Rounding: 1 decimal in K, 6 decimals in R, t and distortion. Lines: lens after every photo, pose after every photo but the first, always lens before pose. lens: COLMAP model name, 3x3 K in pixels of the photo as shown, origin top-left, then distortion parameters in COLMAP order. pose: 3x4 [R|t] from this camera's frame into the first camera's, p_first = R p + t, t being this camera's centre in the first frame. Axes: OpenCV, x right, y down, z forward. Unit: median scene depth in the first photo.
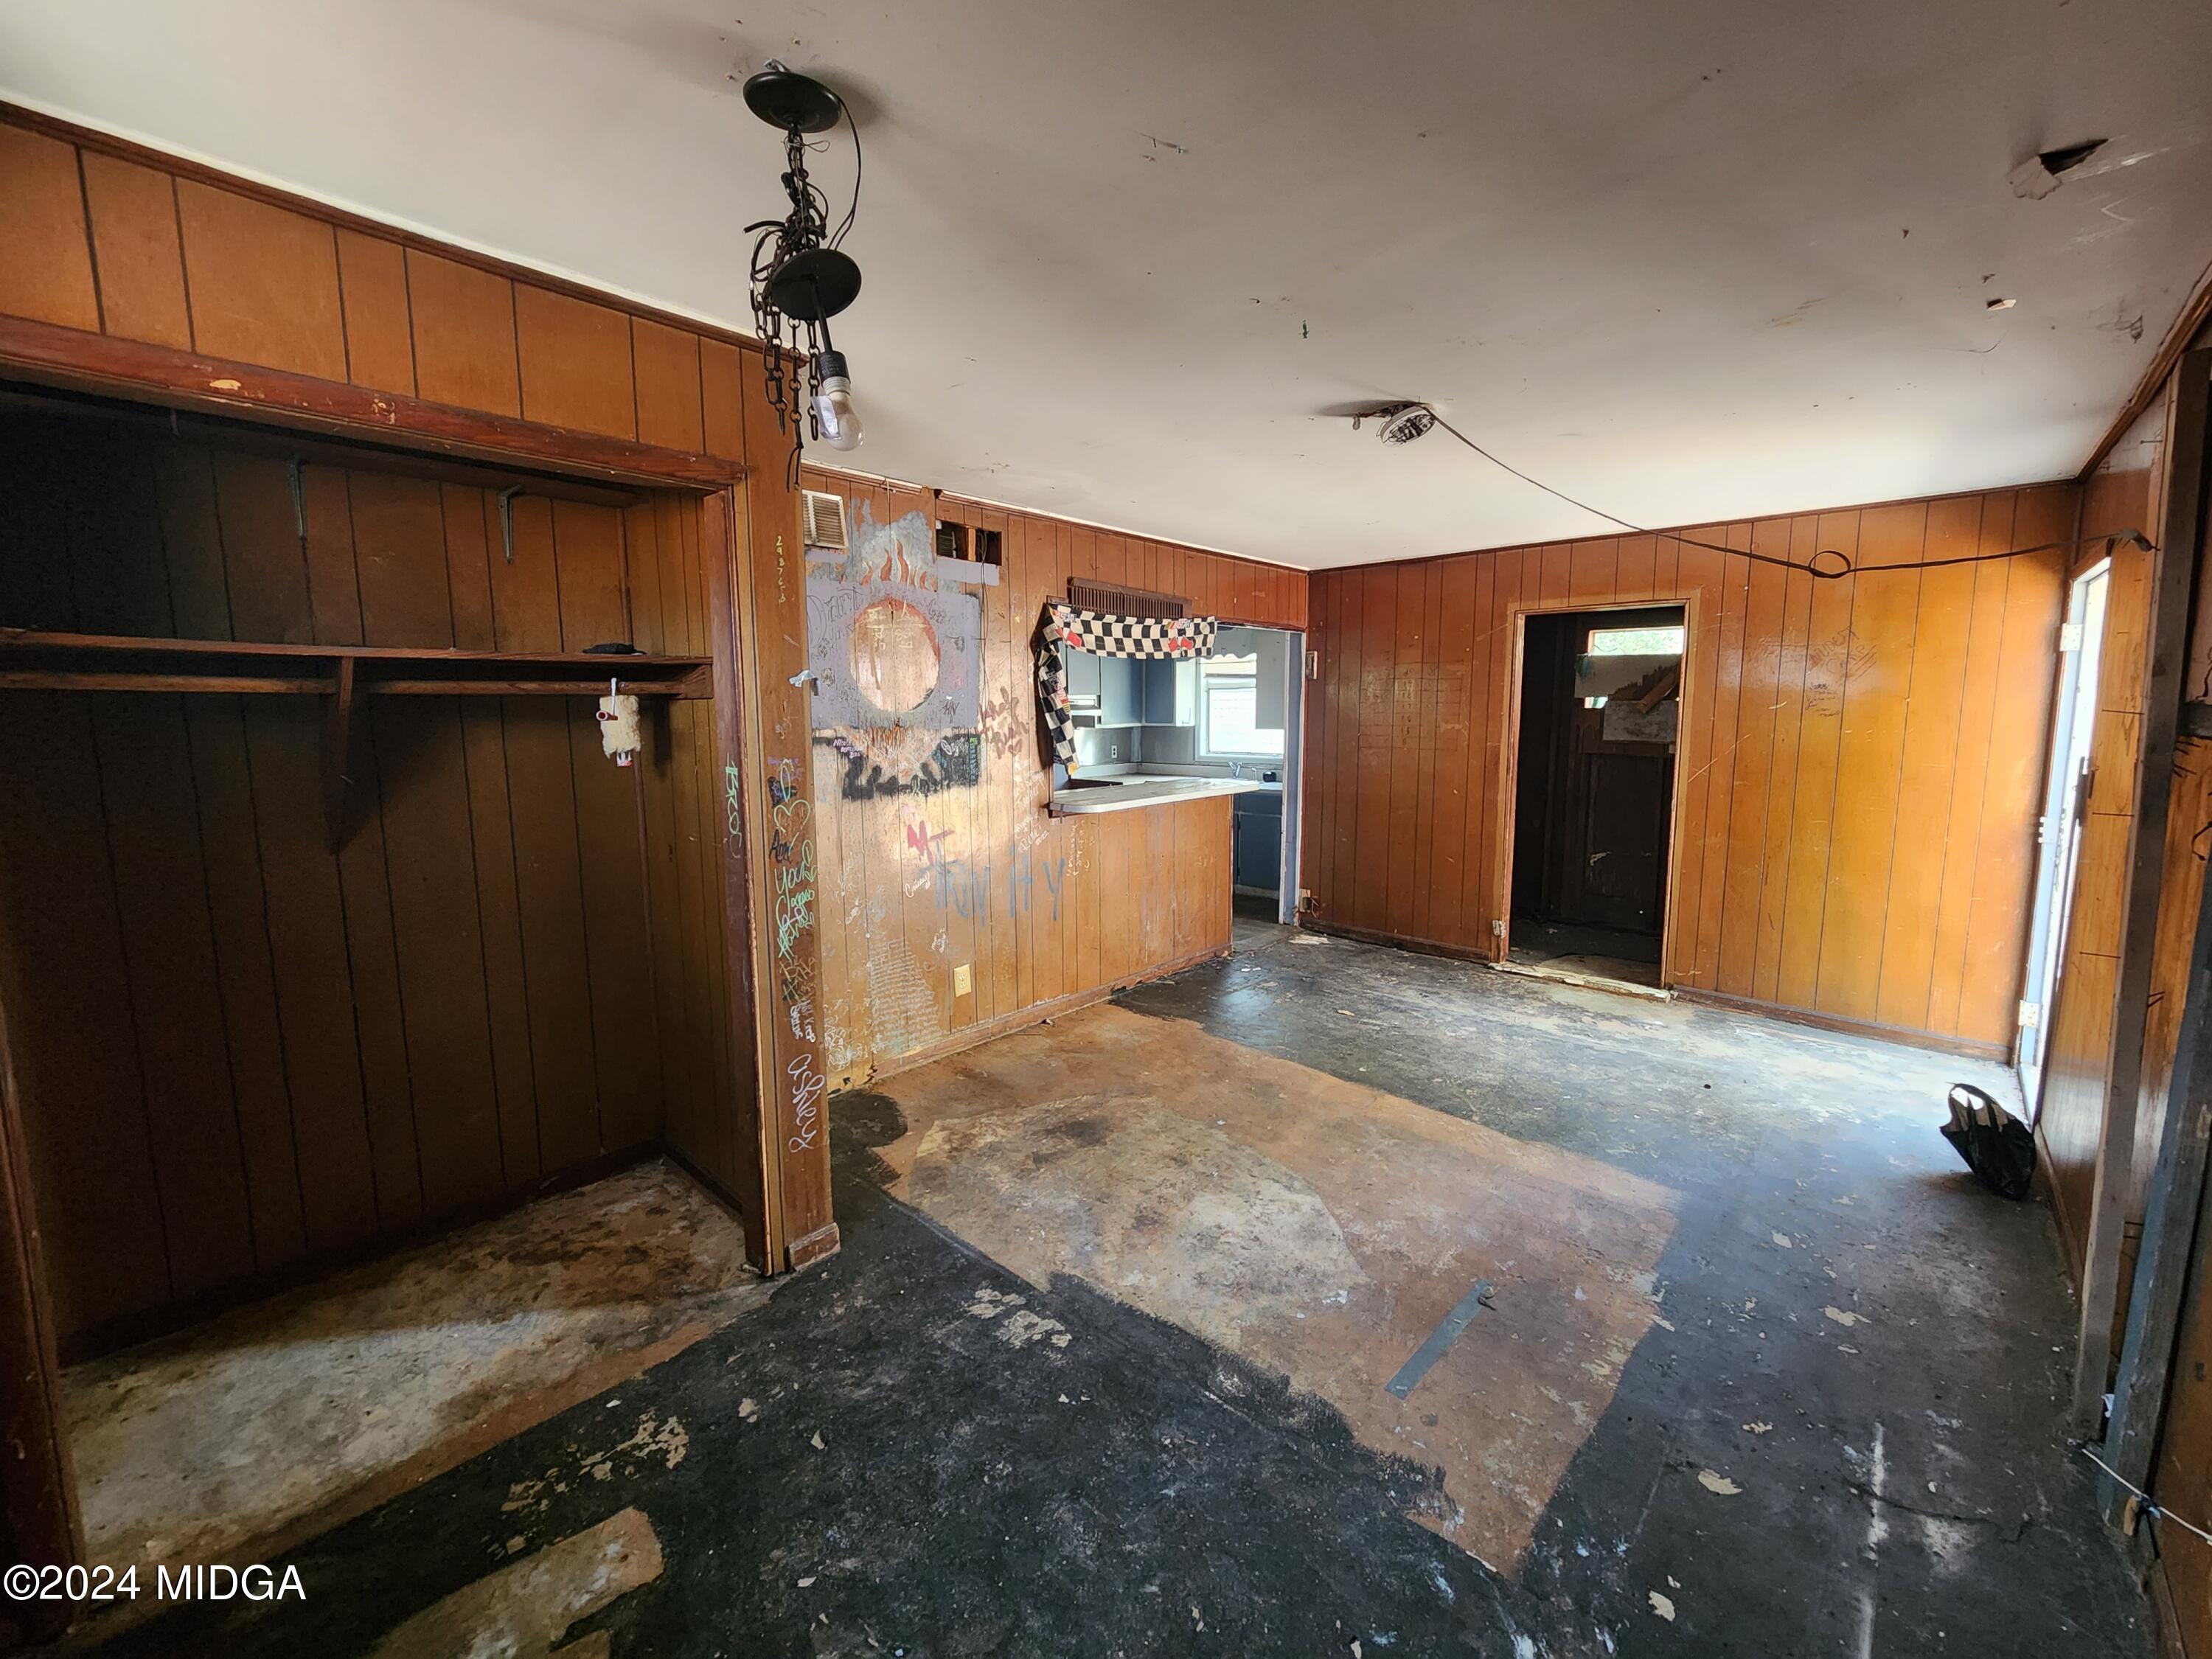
lens RADIAL K [[909.1, 0, 1103.5], [0, 909.1, 818.4], [0, 0, 1]] dist [0.000516, -0.000086]
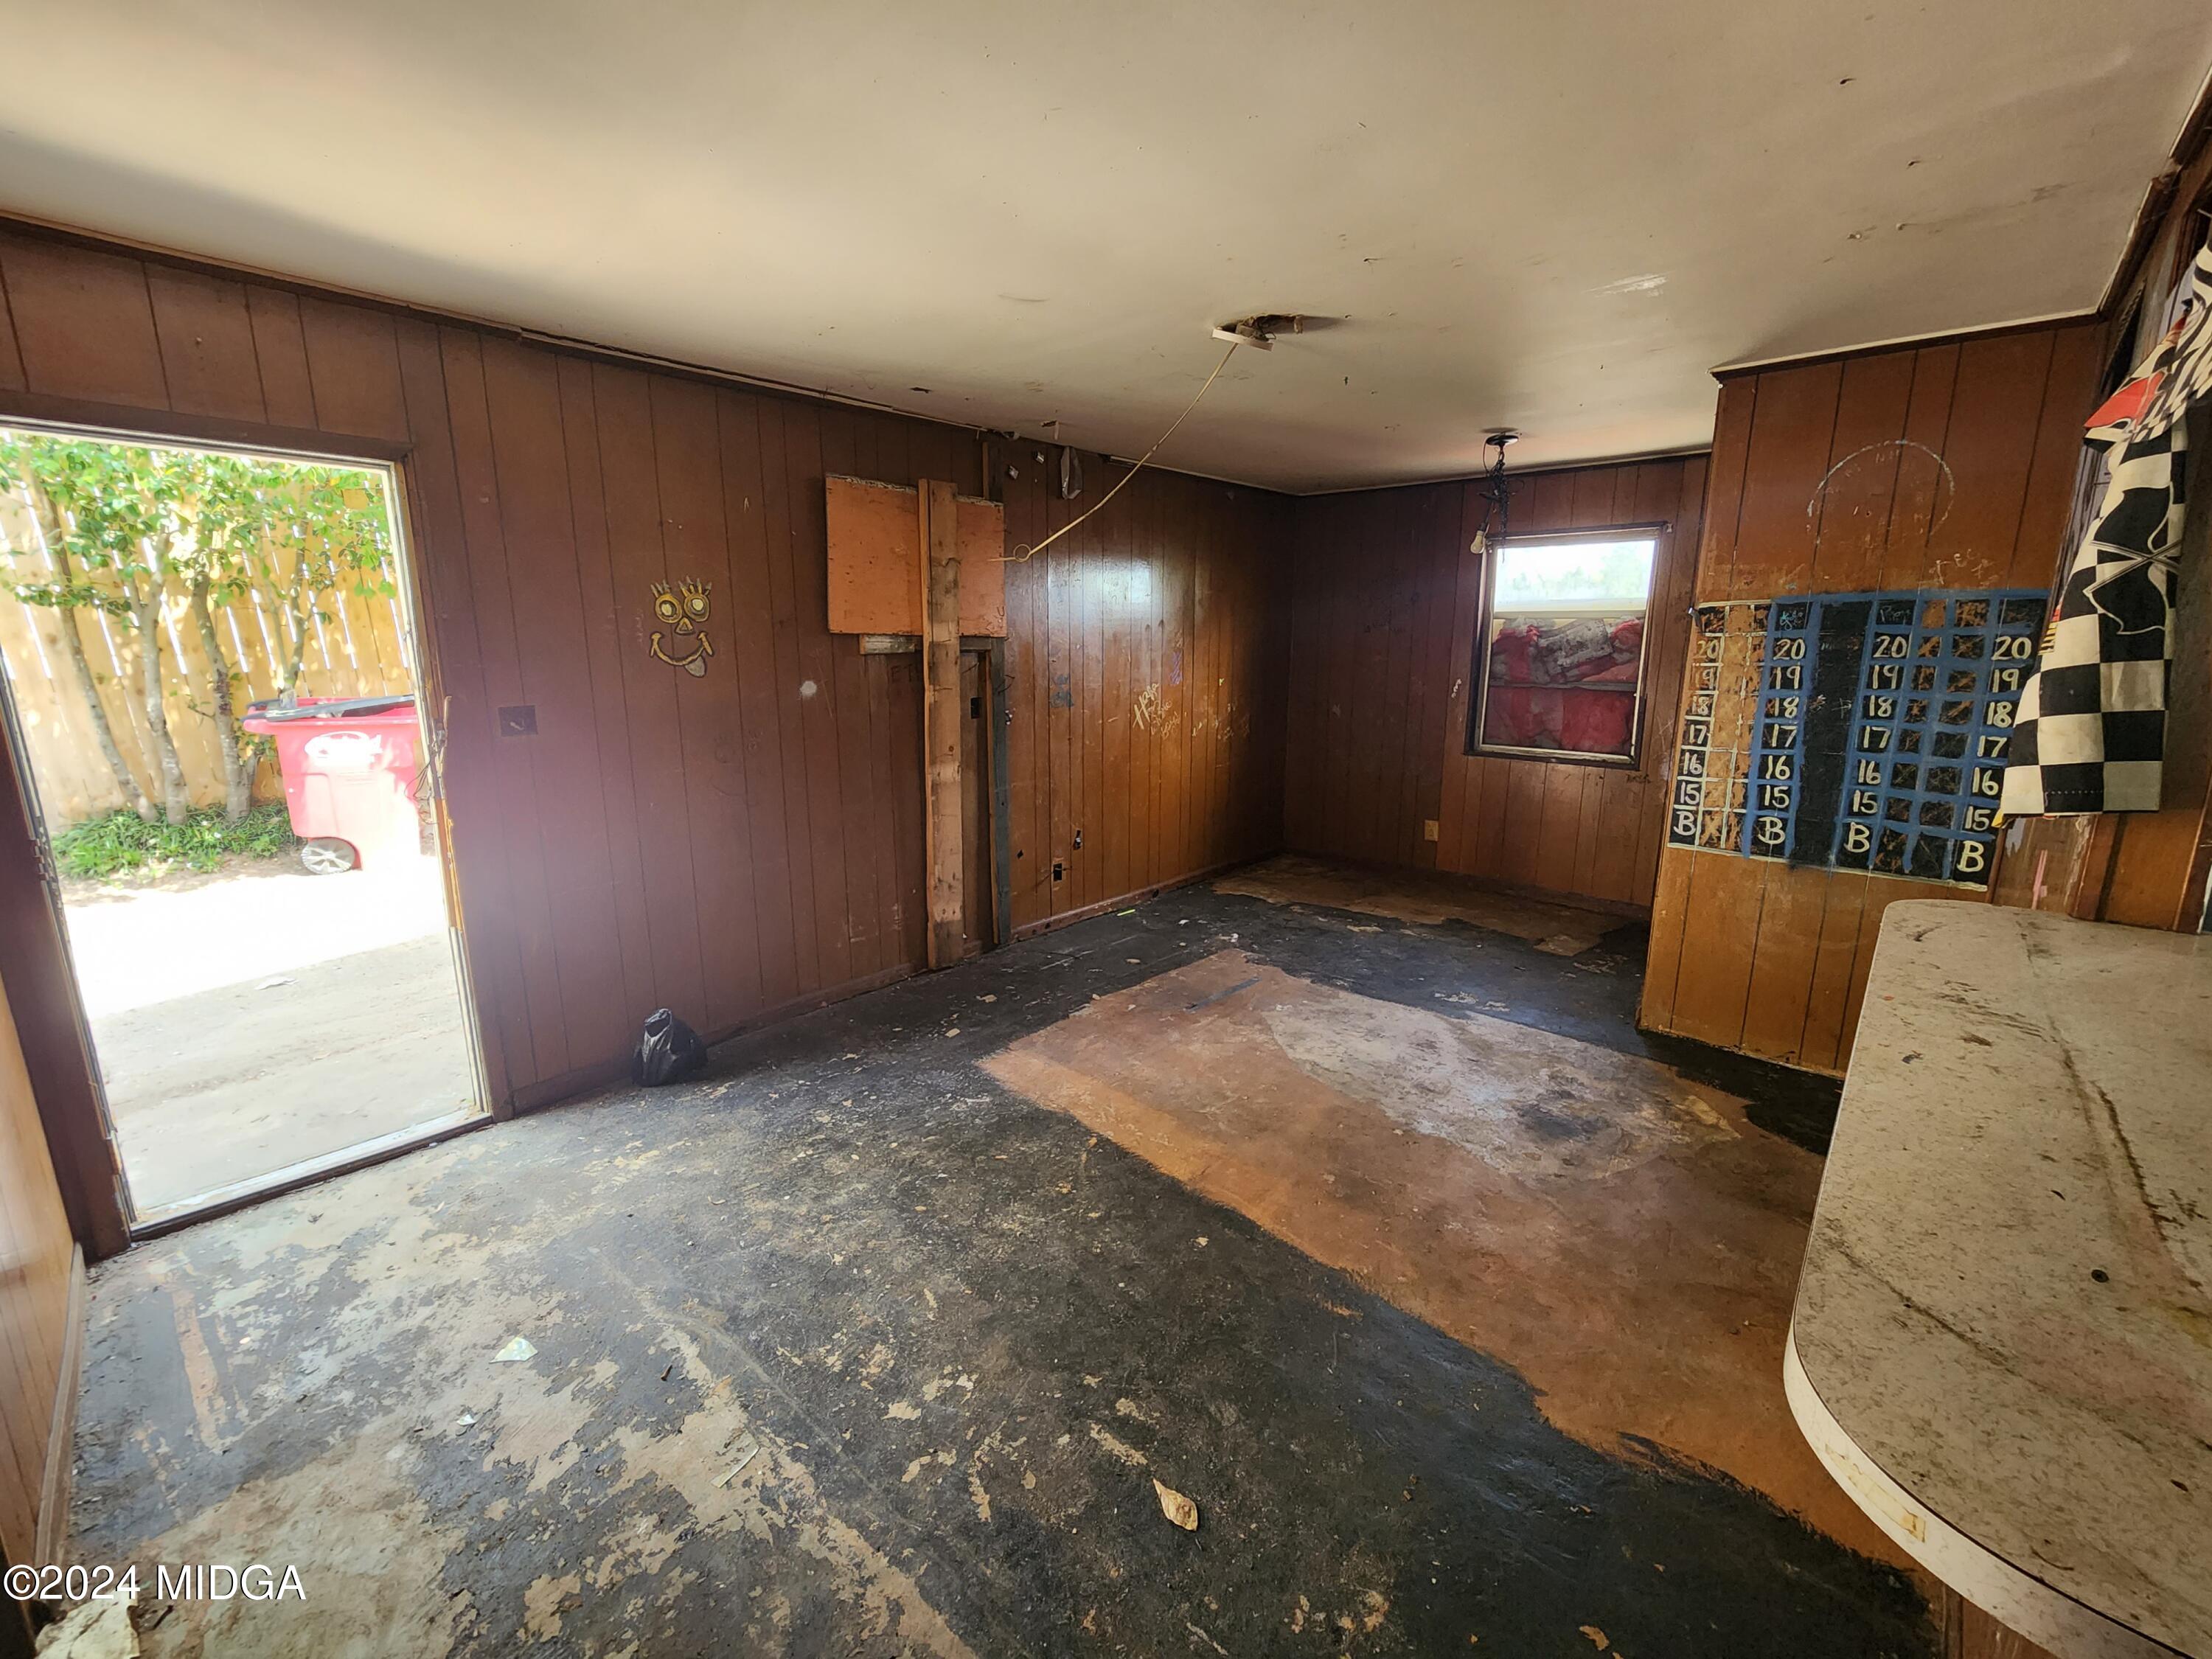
lens RADIAL K [[882.0, 0, 1110.2], [0, 882.0, 806.4], [0, 0, 1]] dist [-0.001017, -0.000868]
pose [[-0.999977, 0.004816, 0.004802, 0.410278], [0.006057, 0.951730, 0.306876, -0.218002], [-0.003093, 0.306898, -0.951737, 1.765239]]
